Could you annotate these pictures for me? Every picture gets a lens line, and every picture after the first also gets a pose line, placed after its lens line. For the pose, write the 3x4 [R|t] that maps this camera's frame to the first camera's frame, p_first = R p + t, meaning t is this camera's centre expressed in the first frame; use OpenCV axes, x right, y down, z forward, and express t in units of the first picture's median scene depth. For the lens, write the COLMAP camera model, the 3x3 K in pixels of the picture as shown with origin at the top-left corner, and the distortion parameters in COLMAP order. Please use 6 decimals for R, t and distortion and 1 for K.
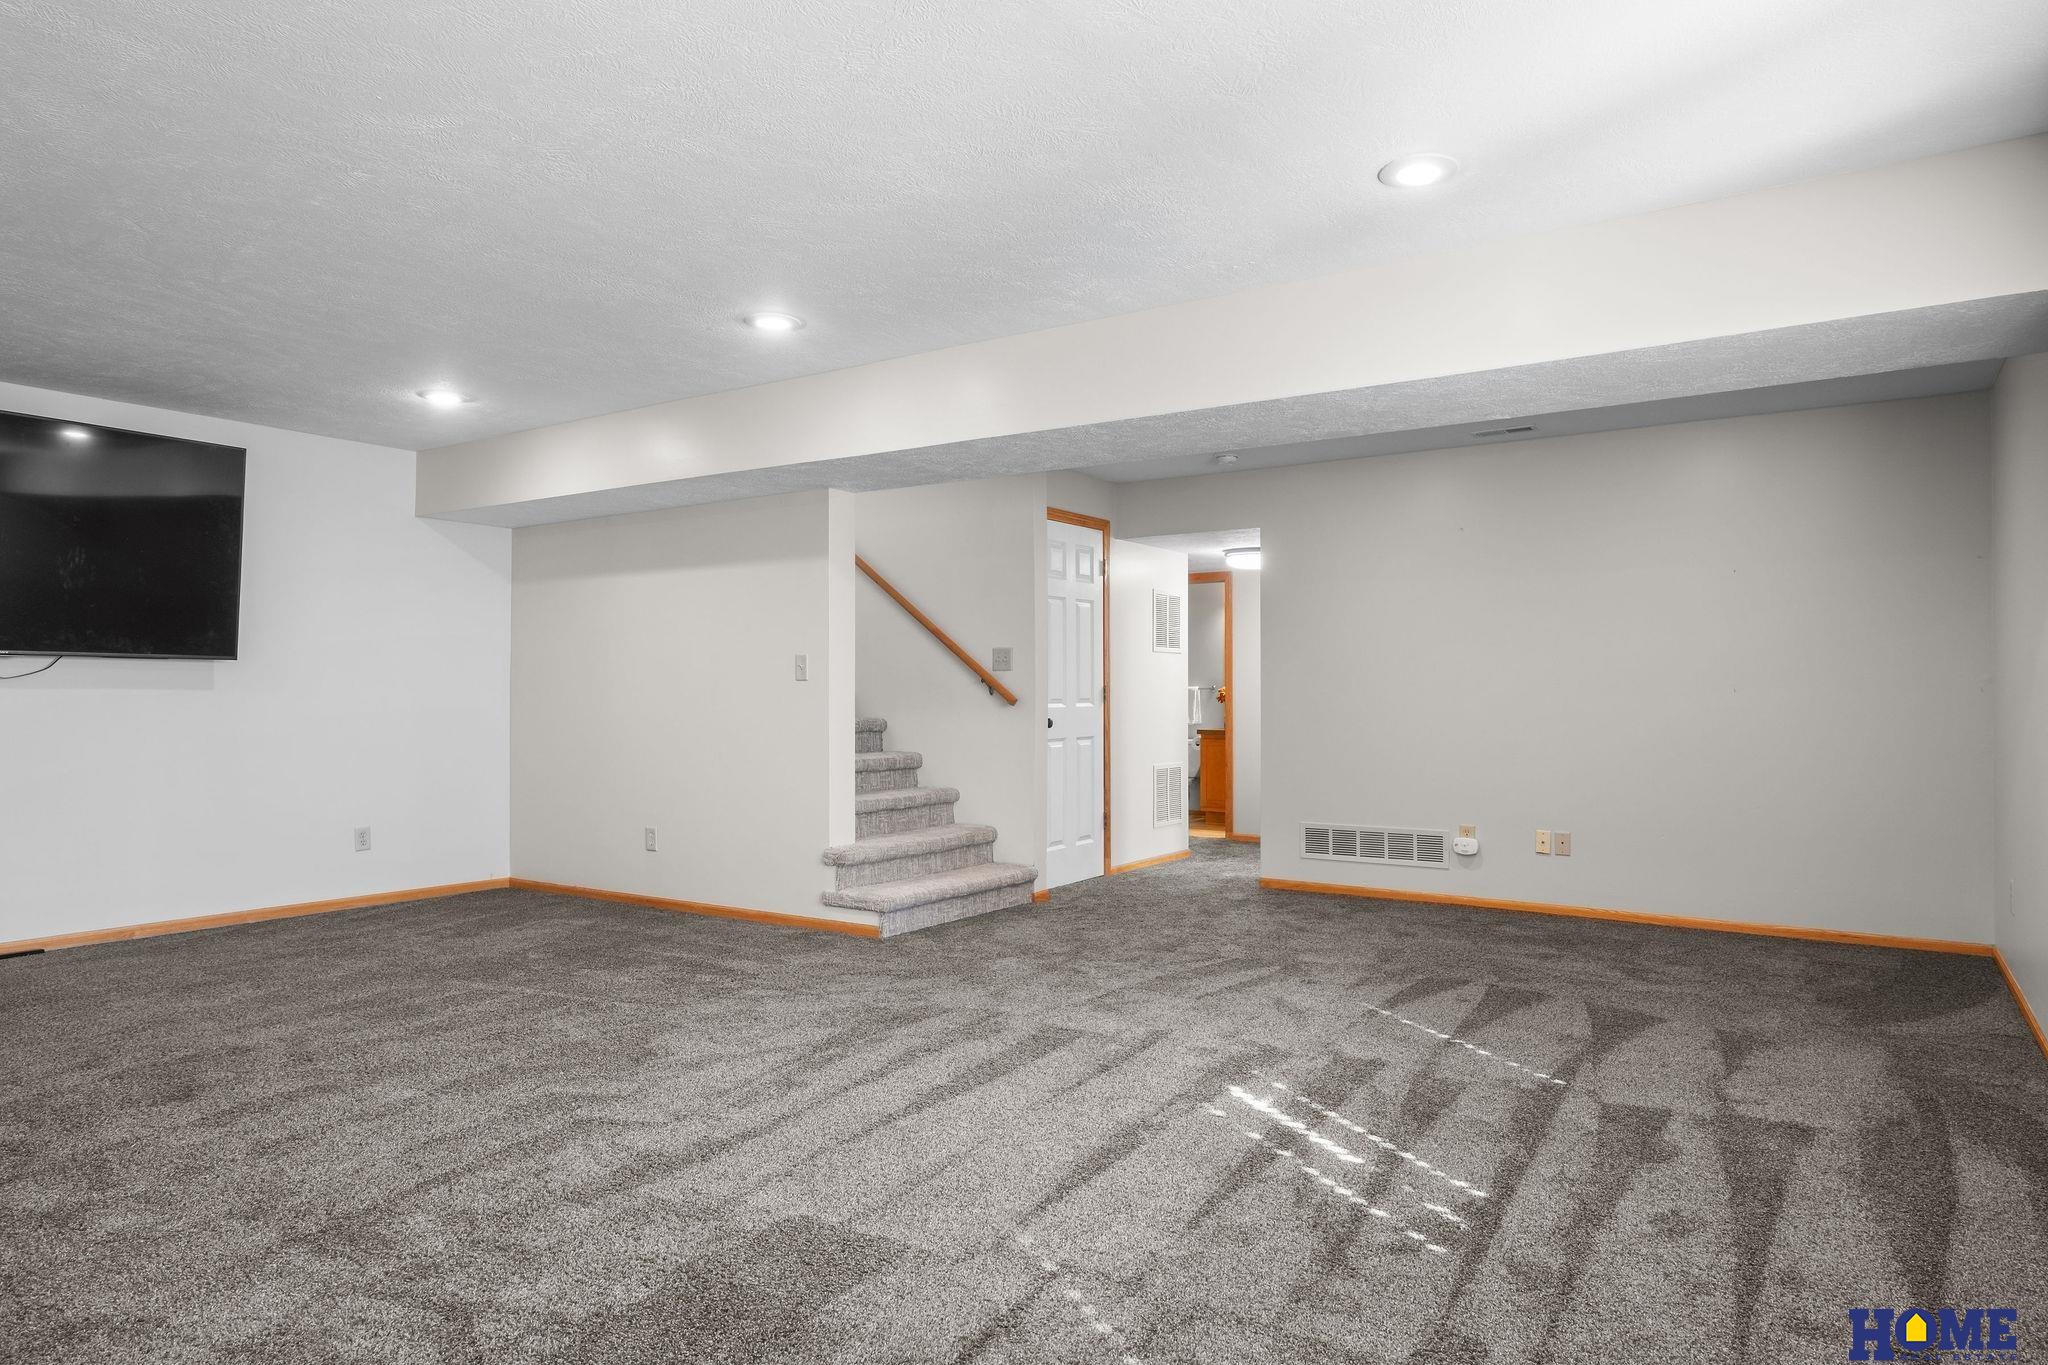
lens RADIAL K [[1232.8, 0, 1038.4], [0, 1232.8, 672.3], [0, 0, 1]] dist [0.001984, 0.006651]
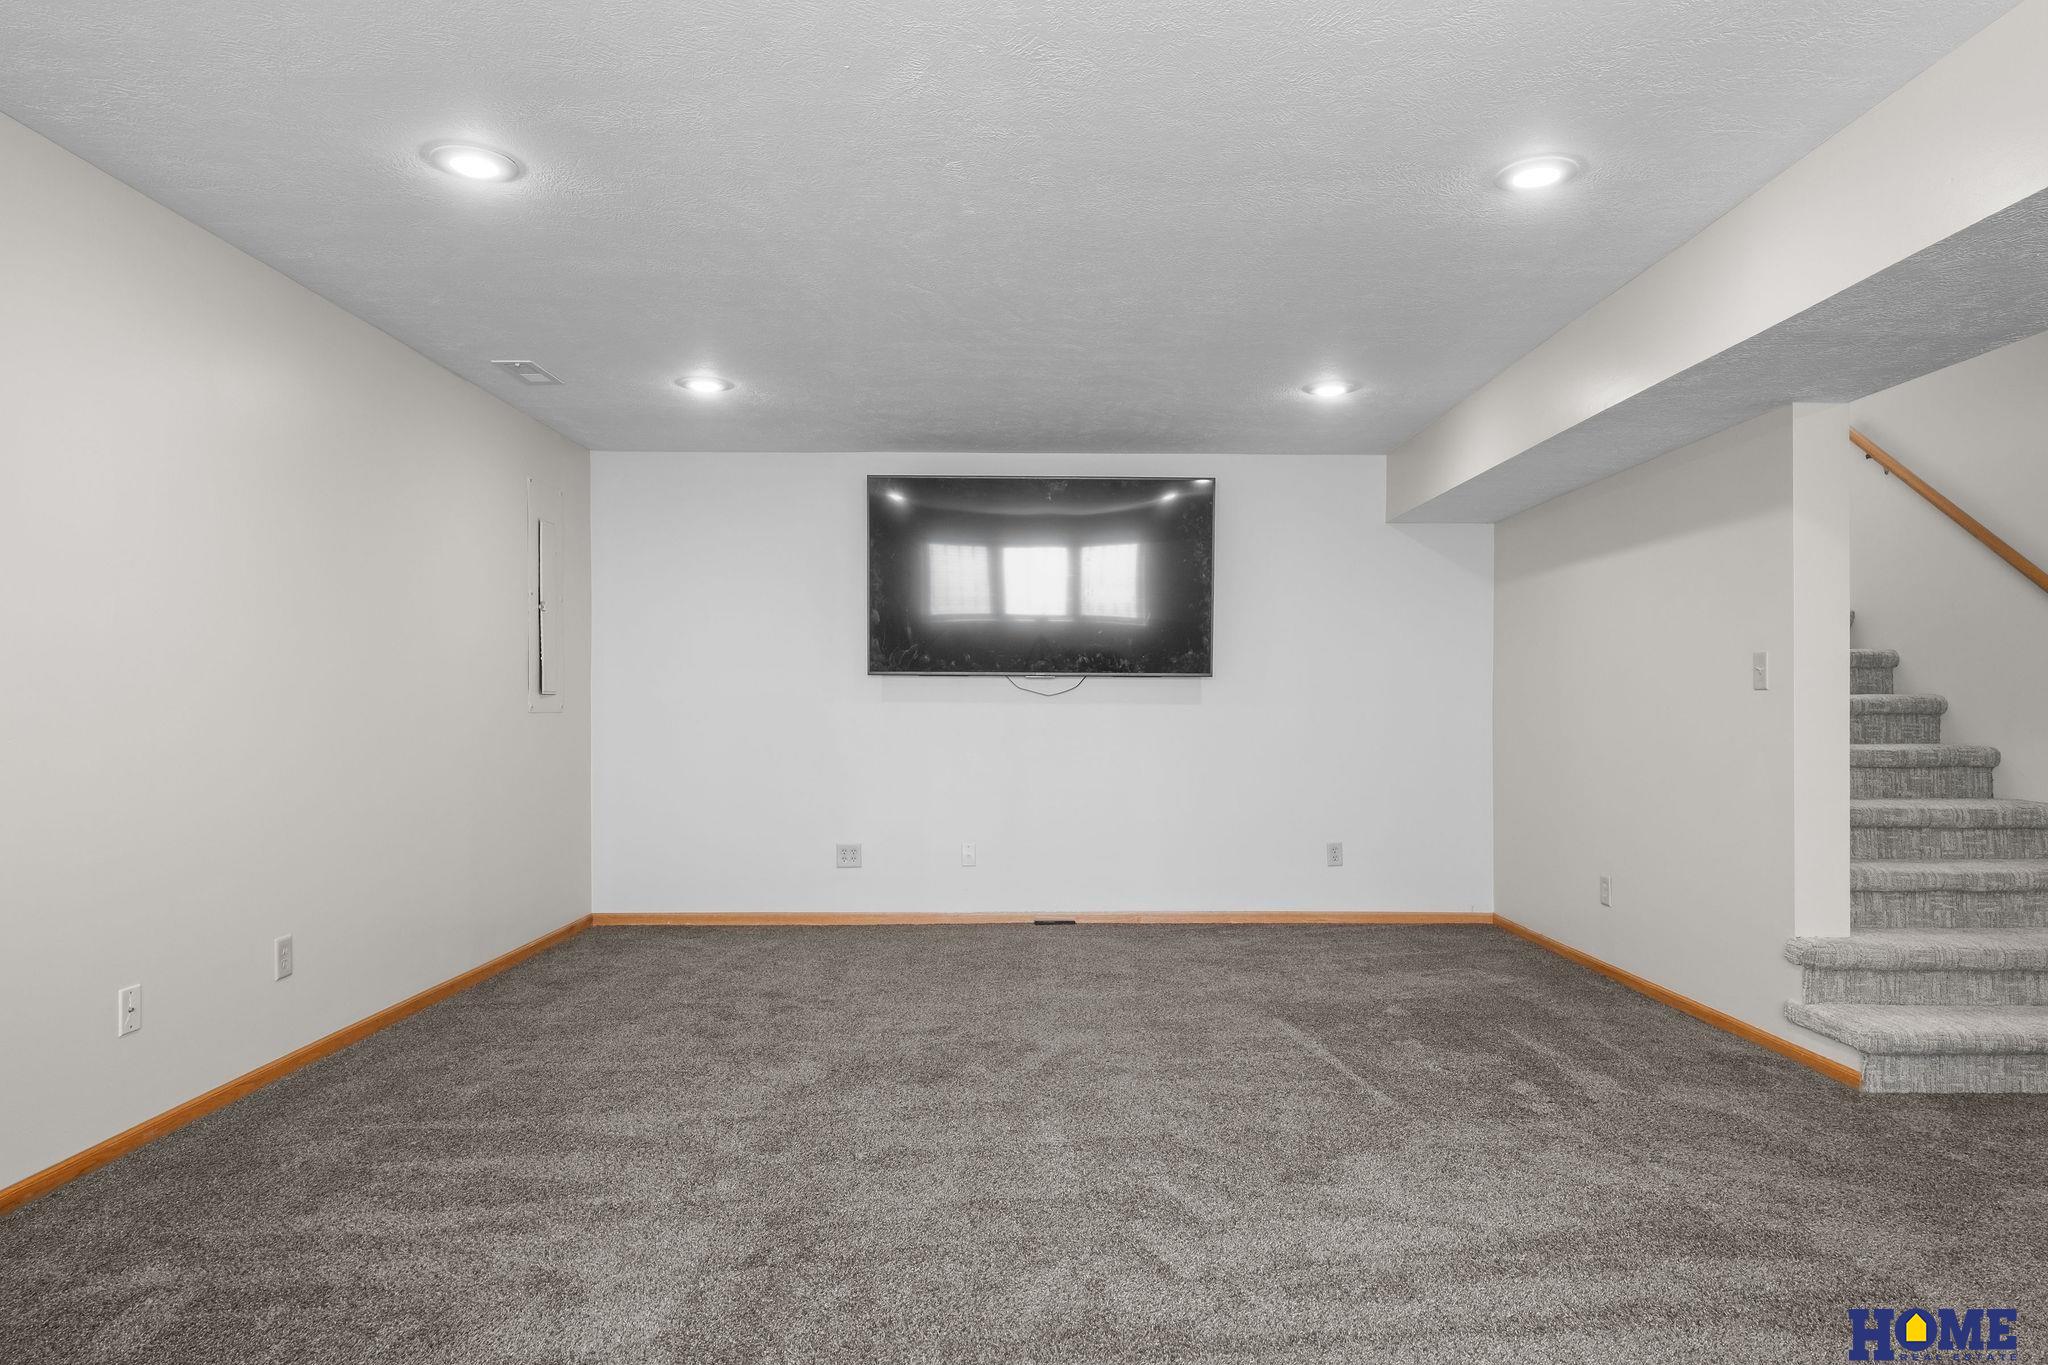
lens RADIAL K [[1232.8, 0, 1021.8], [0, 1232.8, 707.0], [0, 0, 1]] dist [0.001984, 0.006651]
pose [[0.573137, 0.000079, -0.819459, 0.140786], [0.014313, 0.999846, 0.010108, 0.003466], [0.819334, -0.017522, 0.573048, 0.268105]]
